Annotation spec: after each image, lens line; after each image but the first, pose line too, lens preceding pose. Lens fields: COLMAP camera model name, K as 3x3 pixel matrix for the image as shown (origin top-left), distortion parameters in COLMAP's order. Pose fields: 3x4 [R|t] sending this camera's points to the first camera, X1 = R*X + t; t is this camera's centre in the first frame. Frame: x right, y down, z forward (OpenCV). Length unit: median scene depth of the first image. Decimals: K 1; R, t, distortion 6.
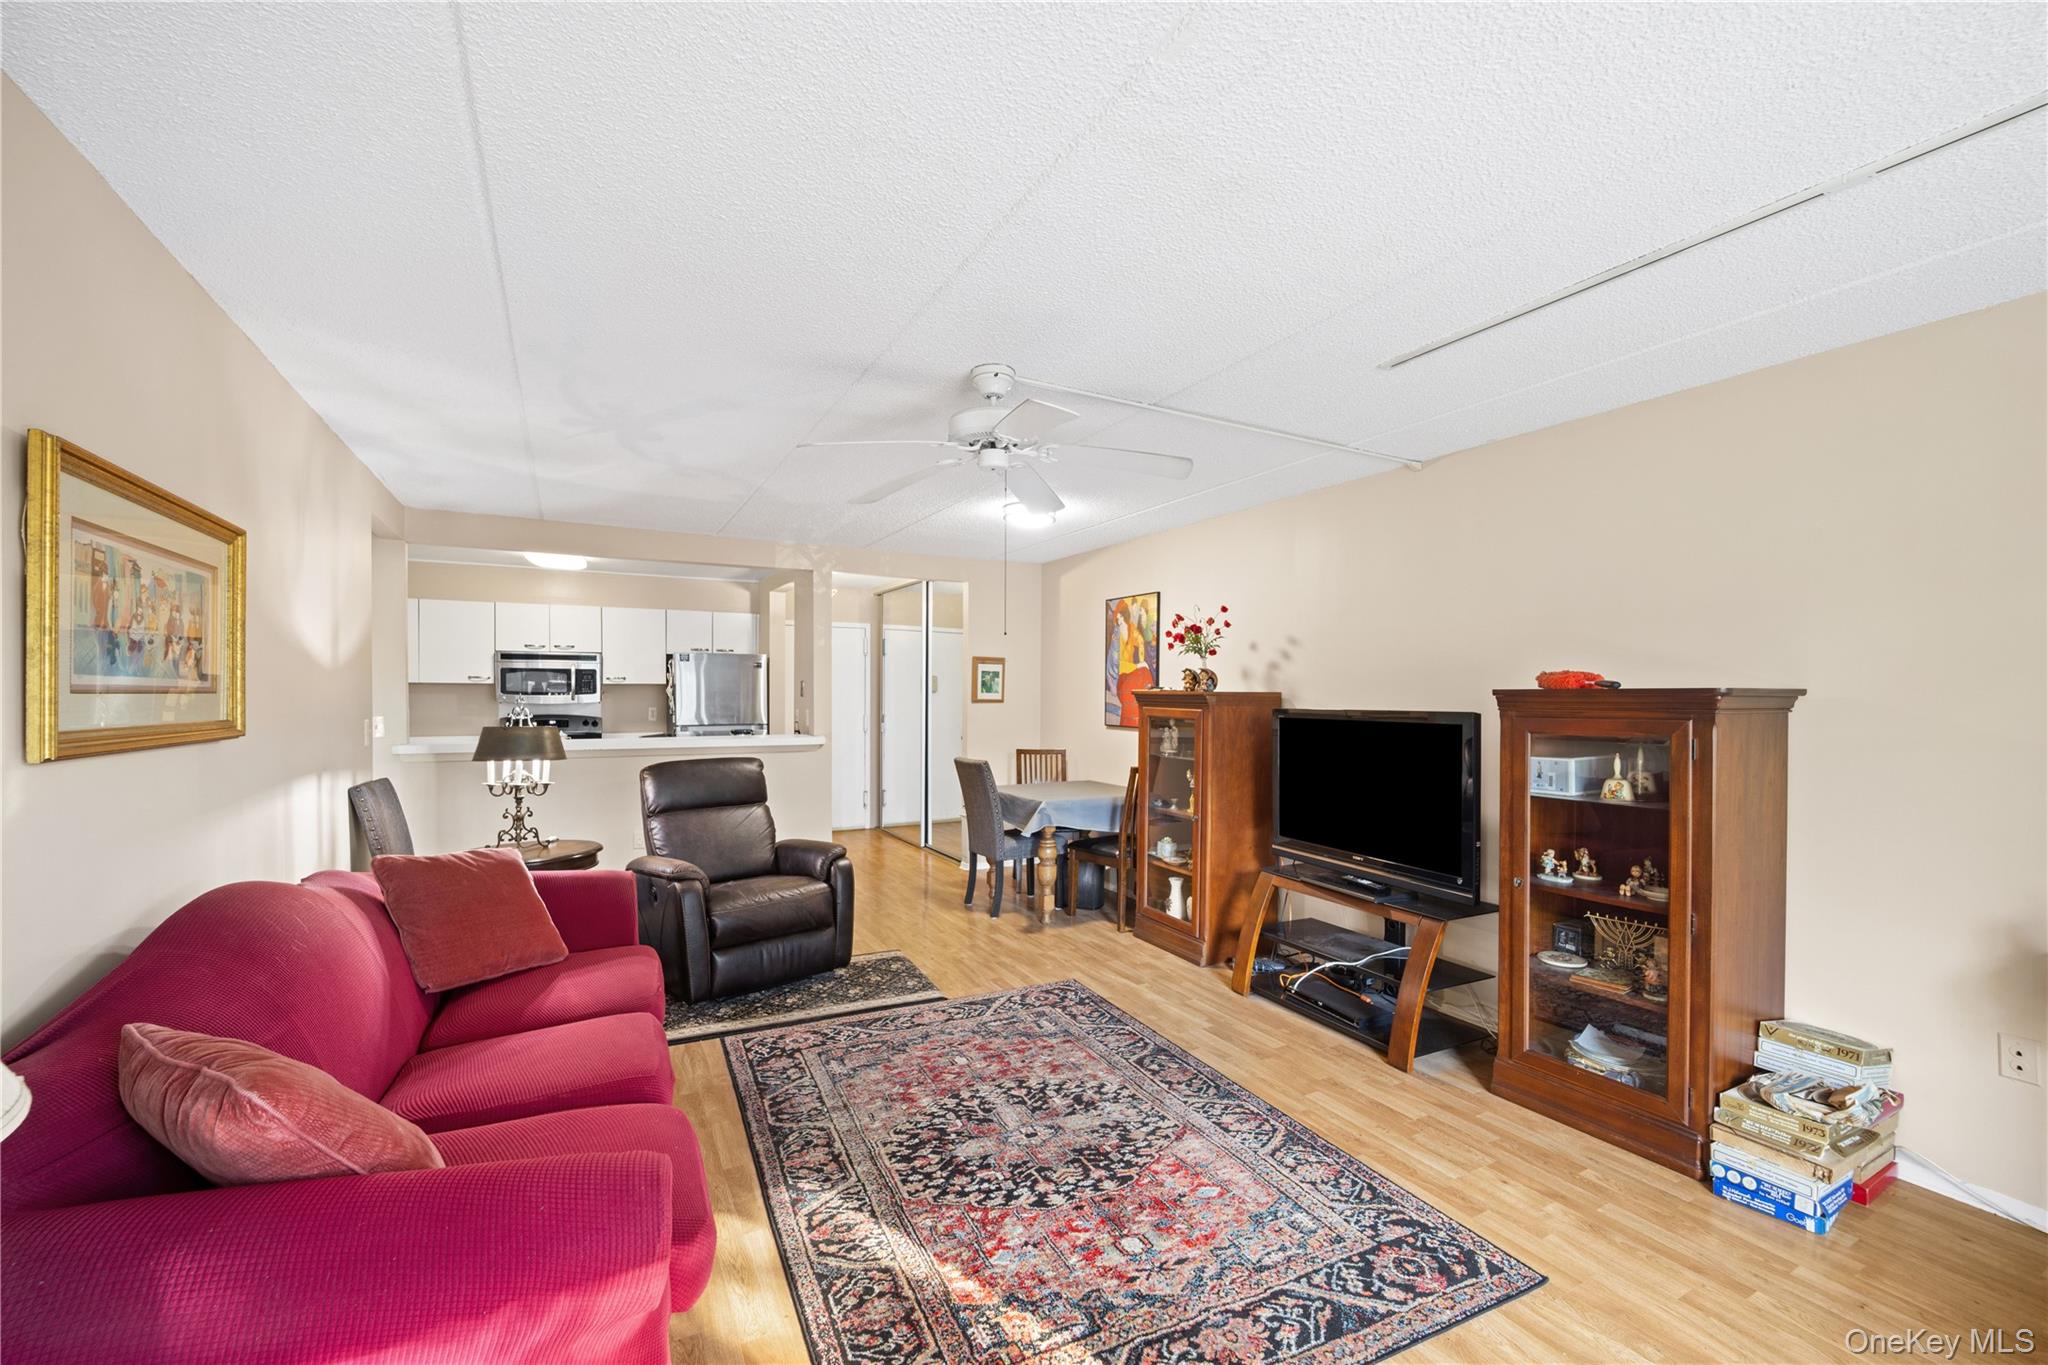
lens RADIAL K [[833.0, 0, 1029.0], [0, 833.0, 691.7], [0, 0, 1]] dist [-0.007253, 0.000615]
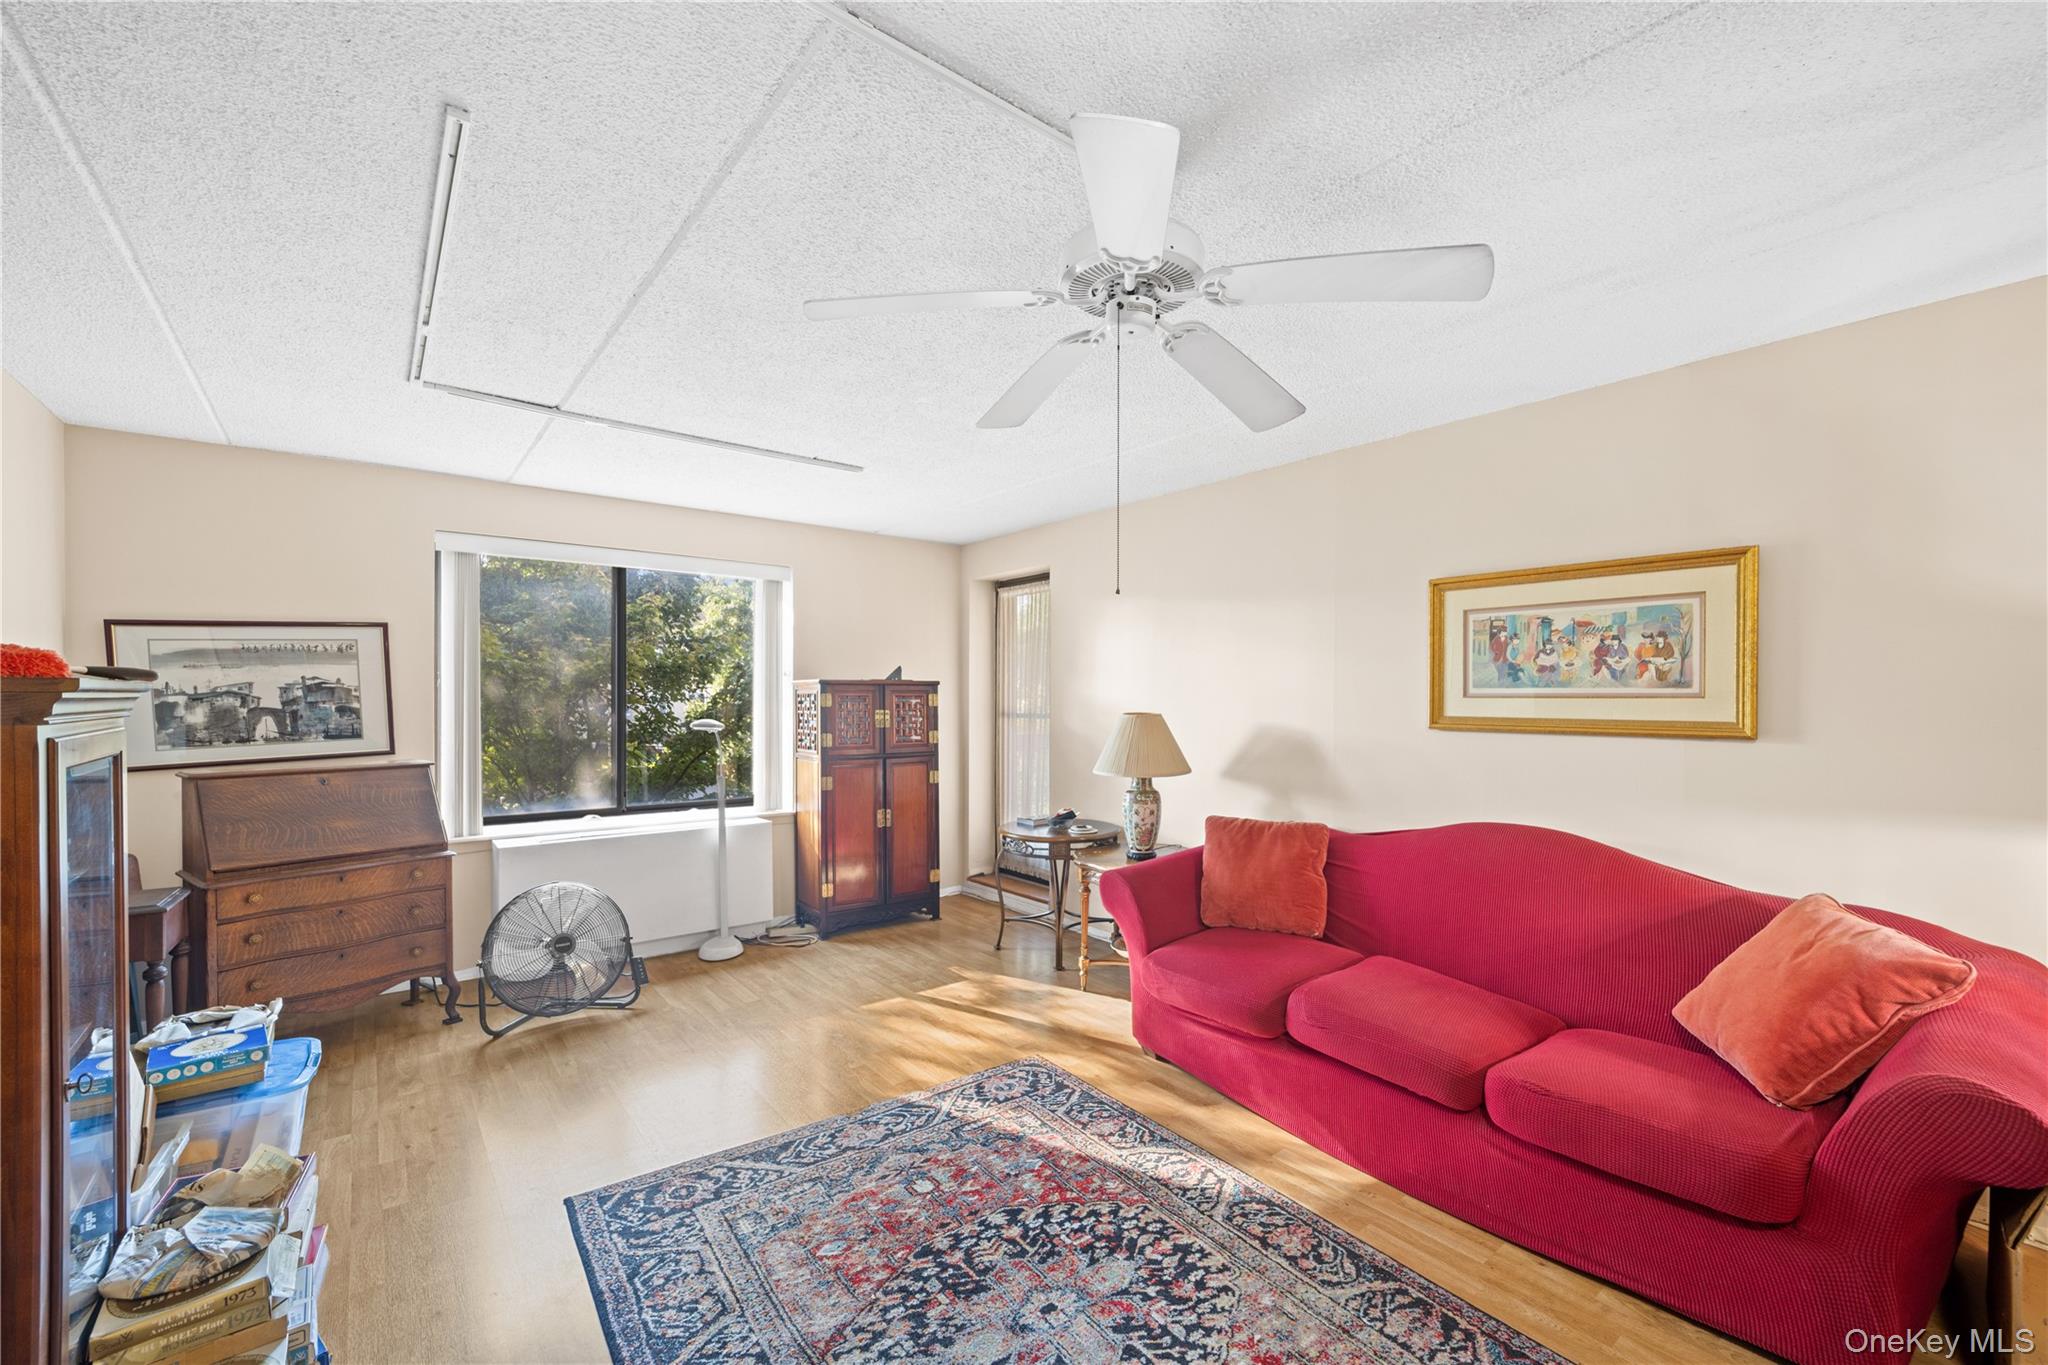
lens RADIAL K [[833.0, 0, 1021.3], [0, 833.0, 697.4], [0, 0, 1]] dist [-0.007253, 0.000615]
pose [[-0.985463, -0.004349, -0.169835, 0.159920], [-0.004006, 0.999989, -0.002366, 0.007236], [0.169843, -0.001652, -0.985470, 1.816039]]
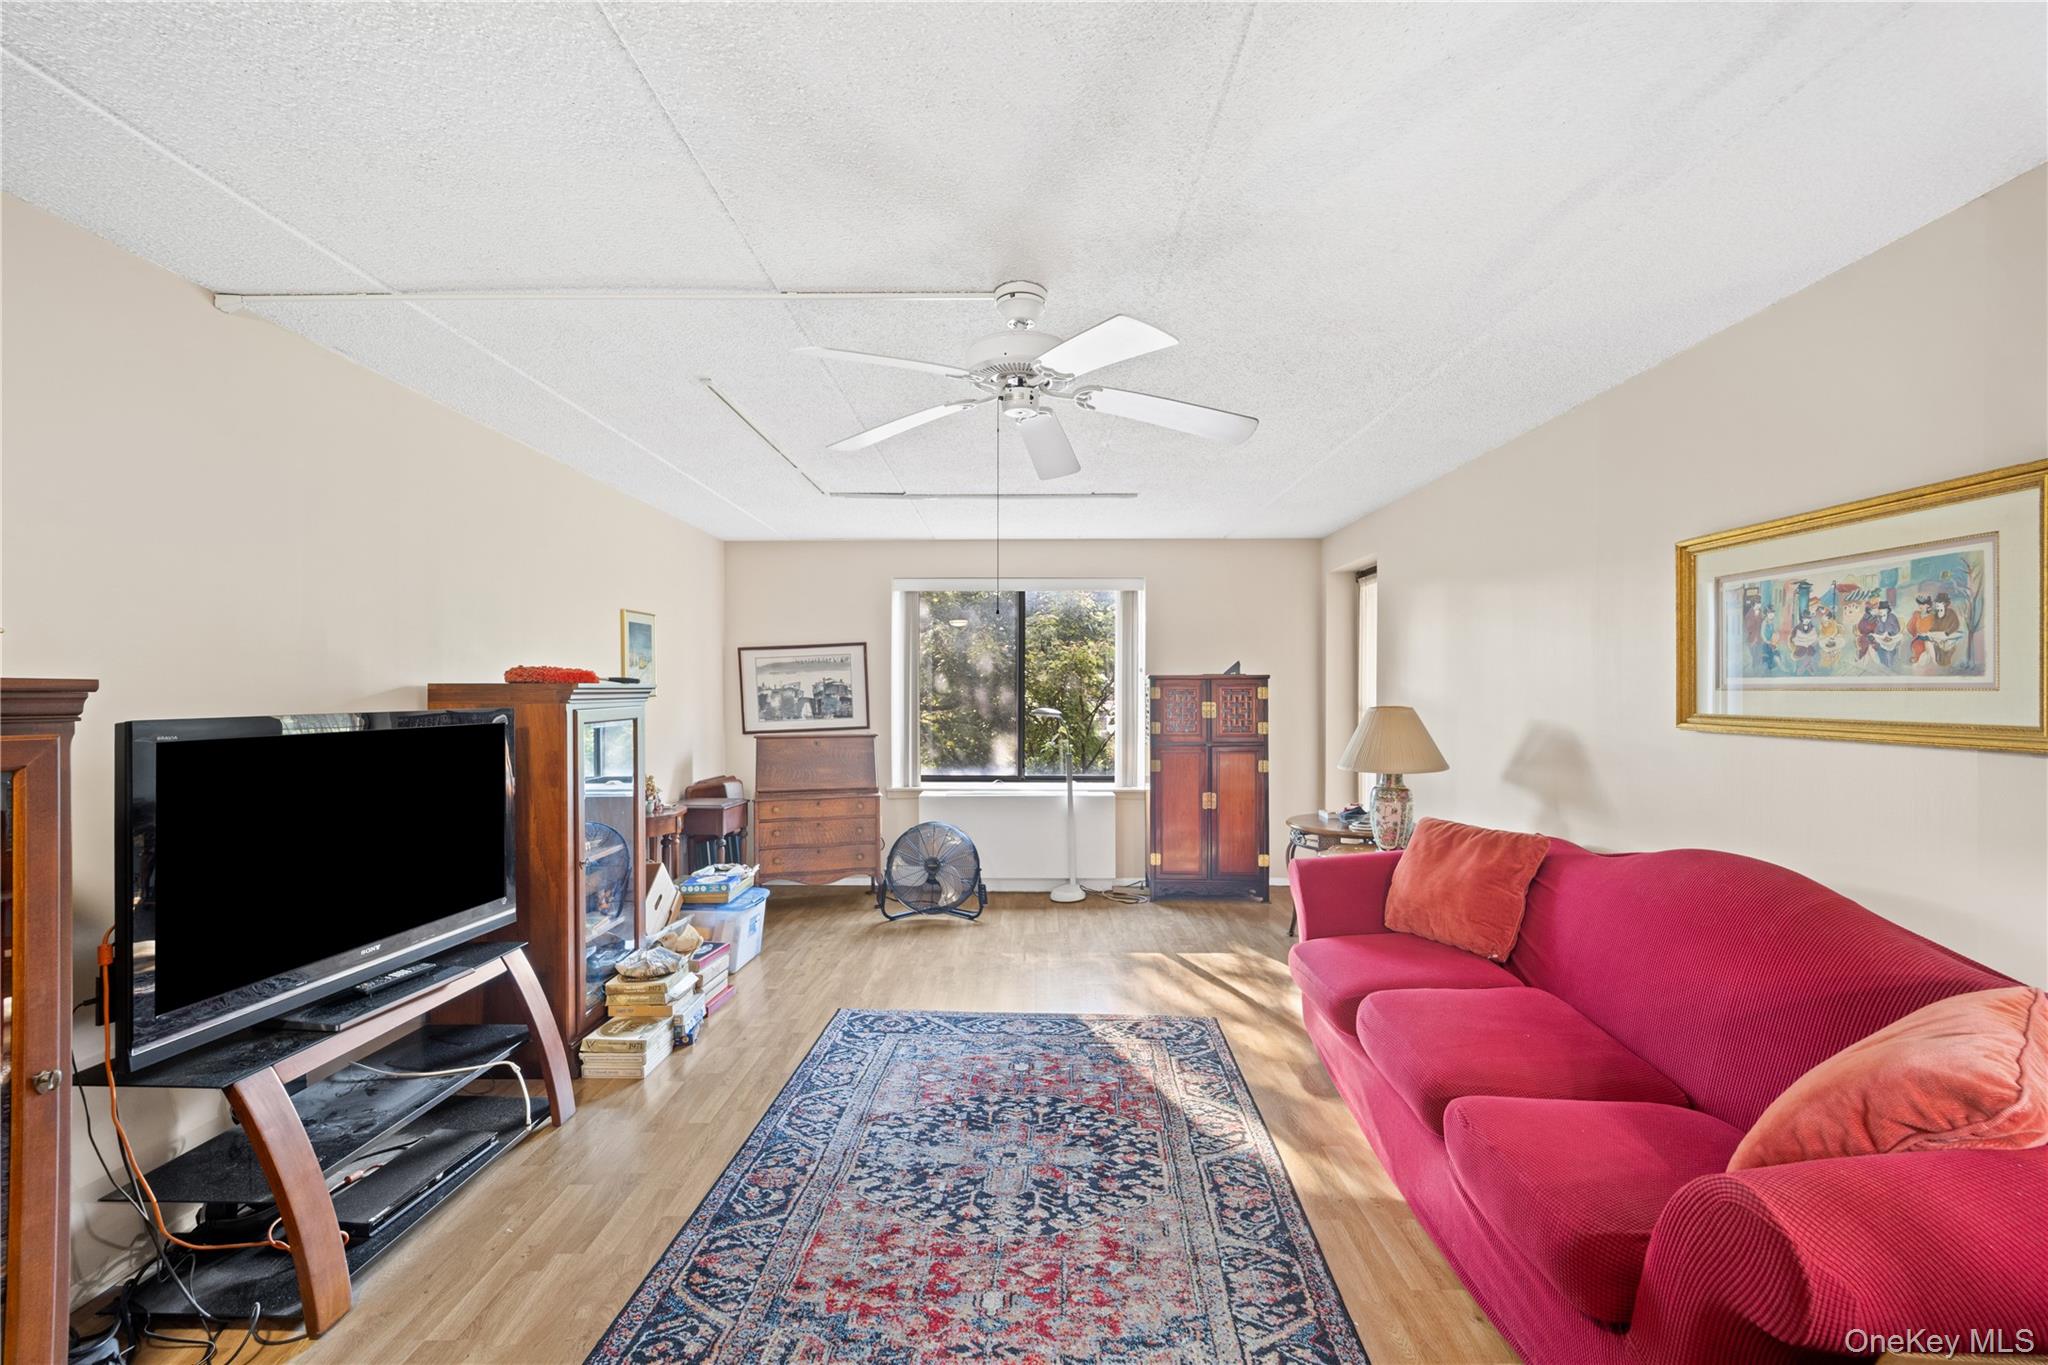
lens RADIAL K [[833.0, 0, 1024.1], [0, 833.0, 688.4], [0, 0, 1]] dist [-0.007253, 0.000615]
pose [[-0.873765, -0.001597, 0.486346, -0.502161], [-0.003197, 0.999992, -0.002460, 0.004673], [-0.486338, -0.003704, -0.873763, 1.941722]]
